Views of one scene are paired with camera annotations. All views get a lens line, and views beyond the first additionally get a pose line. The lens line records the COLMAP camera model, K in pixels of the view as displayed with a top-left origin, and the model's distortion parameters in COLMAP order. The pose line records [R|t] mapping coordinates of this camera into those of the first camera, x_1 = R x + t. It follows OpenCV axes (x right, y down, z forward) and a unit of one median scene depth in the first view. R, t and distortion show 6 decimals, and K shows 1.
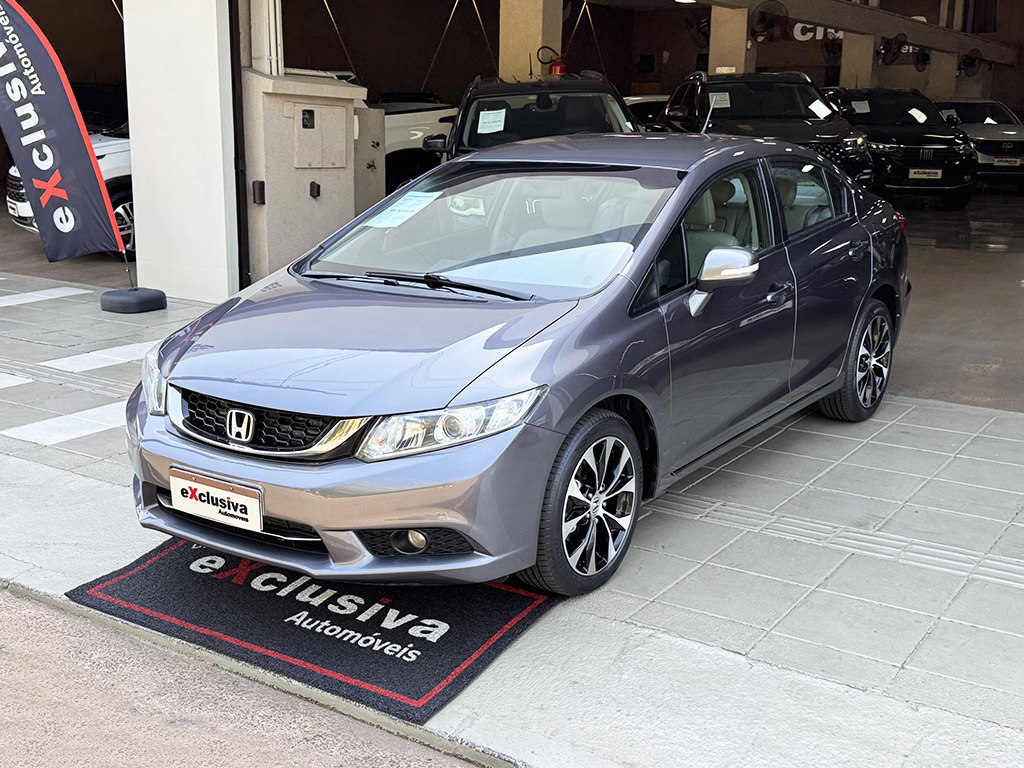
lens RADIAL K [[1187.6, 0, 512.0], [0, 1187.6, 384.0], [0, 0, 1]] dist [0.191912, -0.380151]
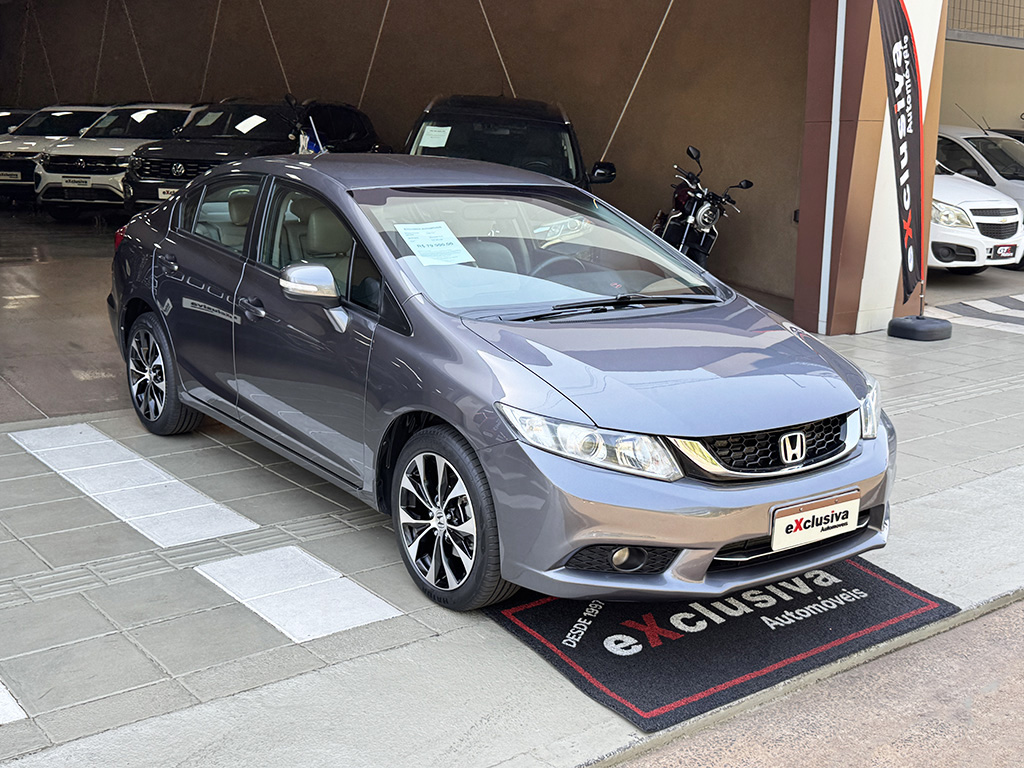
lens RADIAL K [[1187.6, 0, 512.0], [0, 1187.6, 384.0], [0, 0, 1]] dist [0.191912, -0.380151]
pose [[0.305955, -0.199442, 0.930921, -1.243022], [0.199008, 0.969608, 0.142325, -0.212062], [-0.931014, 0.141716, 0.336347, 0.867870]]
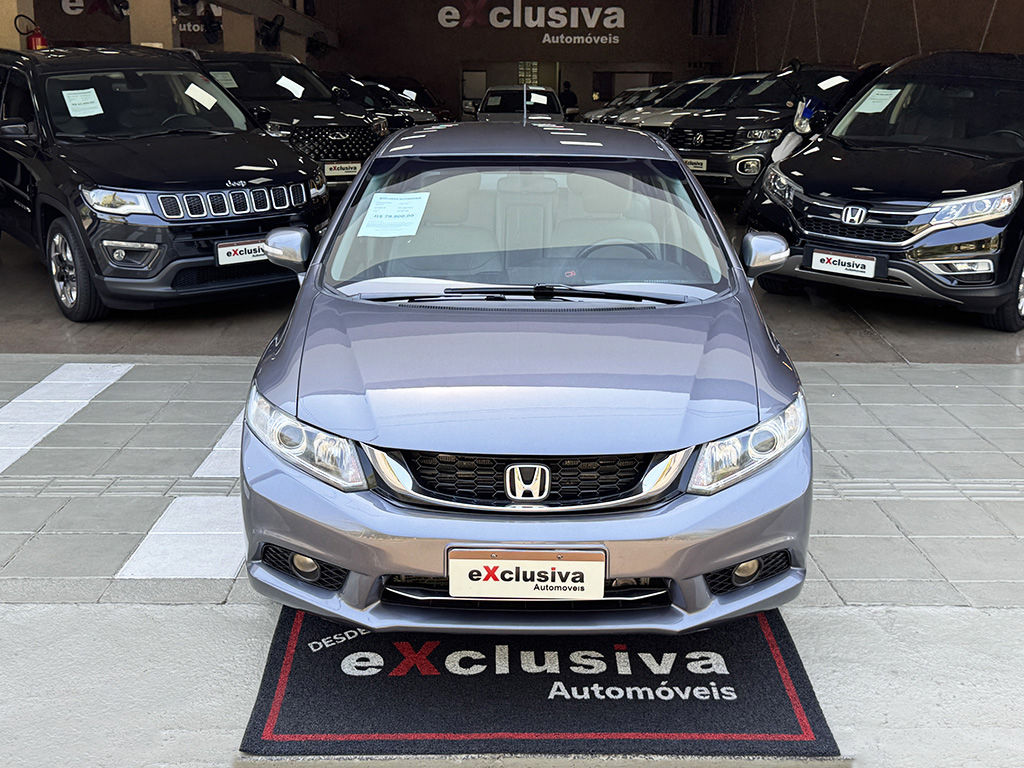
lens RADIAL K [[1187.6, 0, 512.0], [0, 1187.6, 384.0], [0, 0, 1]] dist [0.191912, -0.380151]
pose [[0.822525, -0.137793, 0.551784, -0.687478], [0.127428, 0.990190, 0.057320, -0.083396], [-0.554269, 0.023165, 0.832015, 0.304929]]
